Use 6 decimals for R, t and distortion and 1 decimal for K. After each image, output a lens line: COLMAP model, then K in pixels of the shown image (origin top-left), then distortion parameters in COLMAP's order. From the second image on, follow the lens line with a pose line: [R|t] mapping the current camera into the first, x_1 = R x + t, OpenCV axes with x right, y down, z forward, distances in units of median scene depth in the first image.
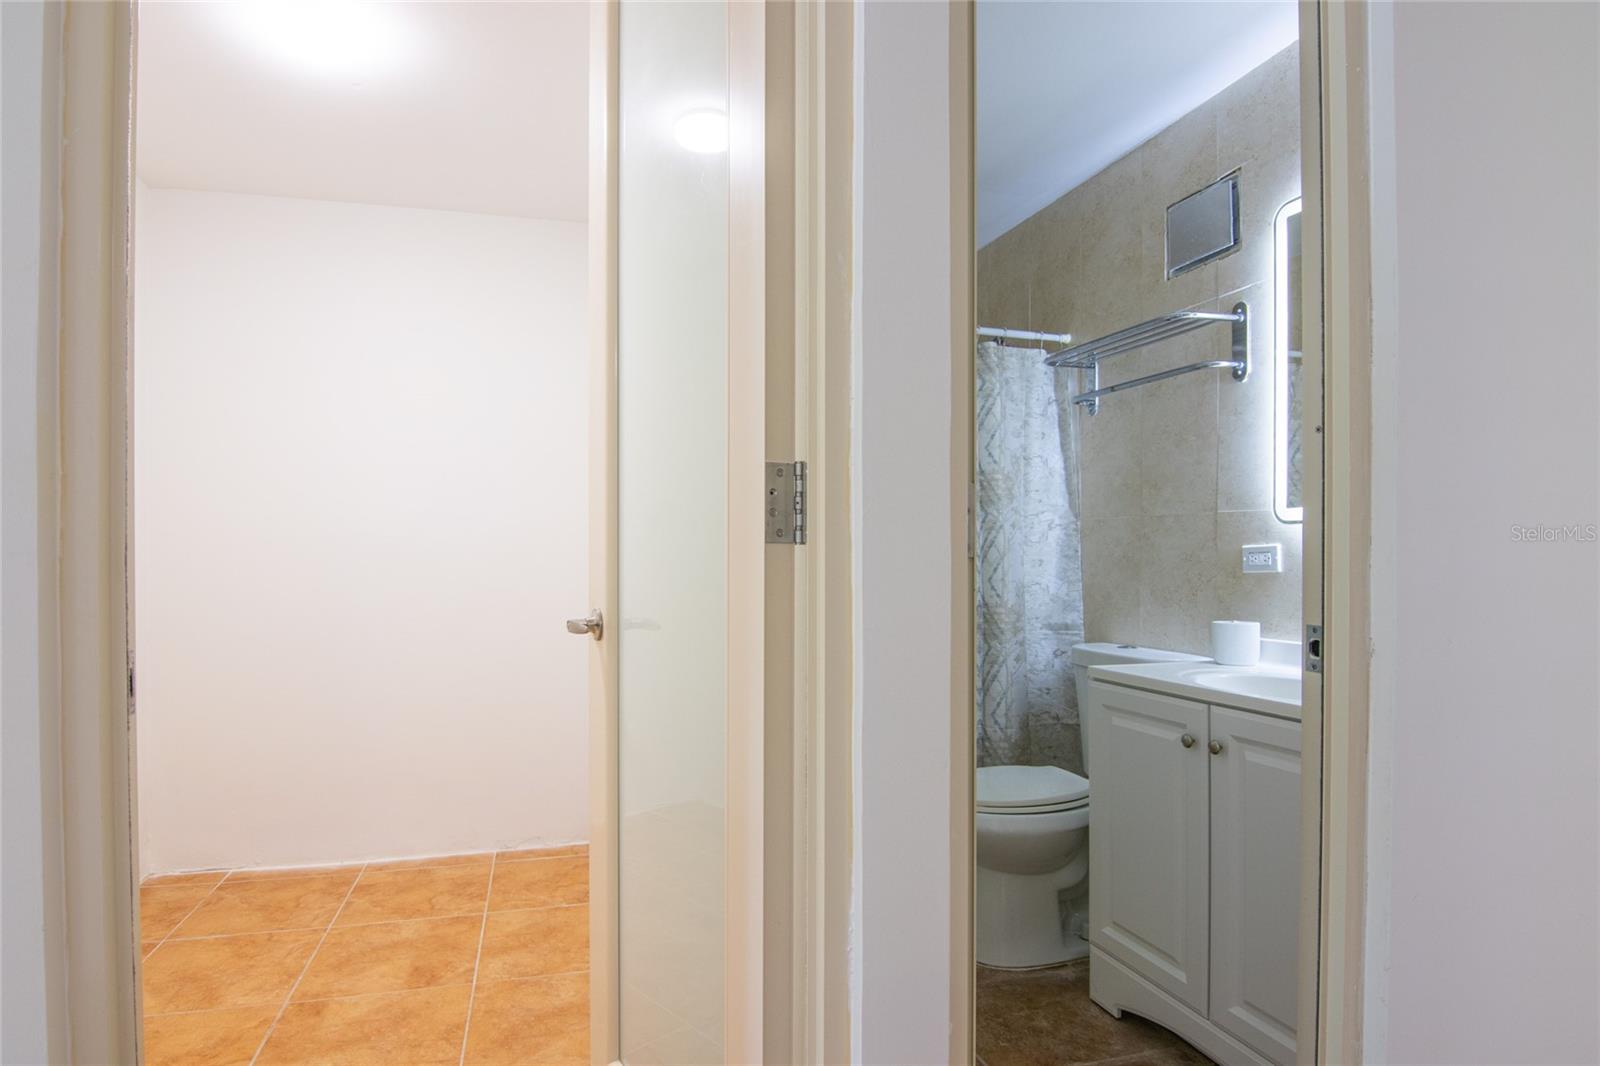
lens RADIAL K [[836.4, 0, 803.3], [0, 836.4, 537.8], [0, 0, 1]] dist [-0.006161, -0.007471]
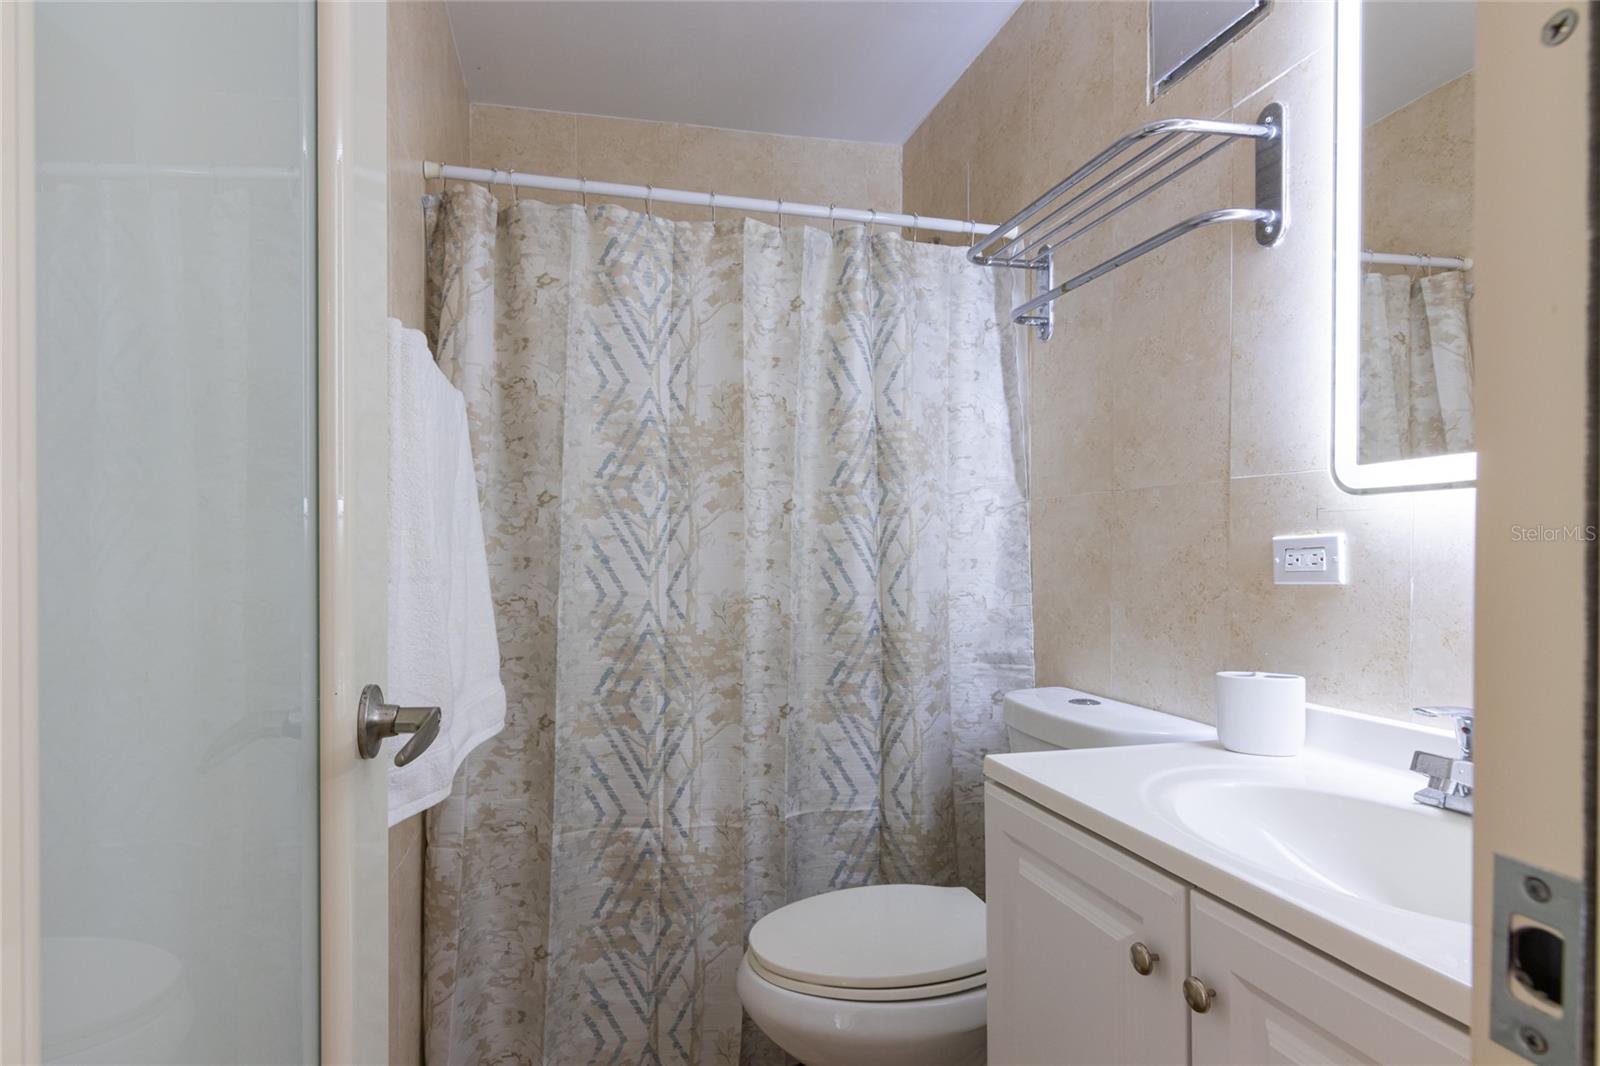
lens RADIAL K [[836.4, 0, 800.8], [0, 836.4, 545.3], [0, 0, 1]] dist [-0.006161, -0.007471]
pose [[0.999046, -0.005794, -0.043275, 0.181853], [0.006503, 0.999847, 0.016254, 0.003236], [0.043174, -0.016520, 0.998931, 0.332653]]
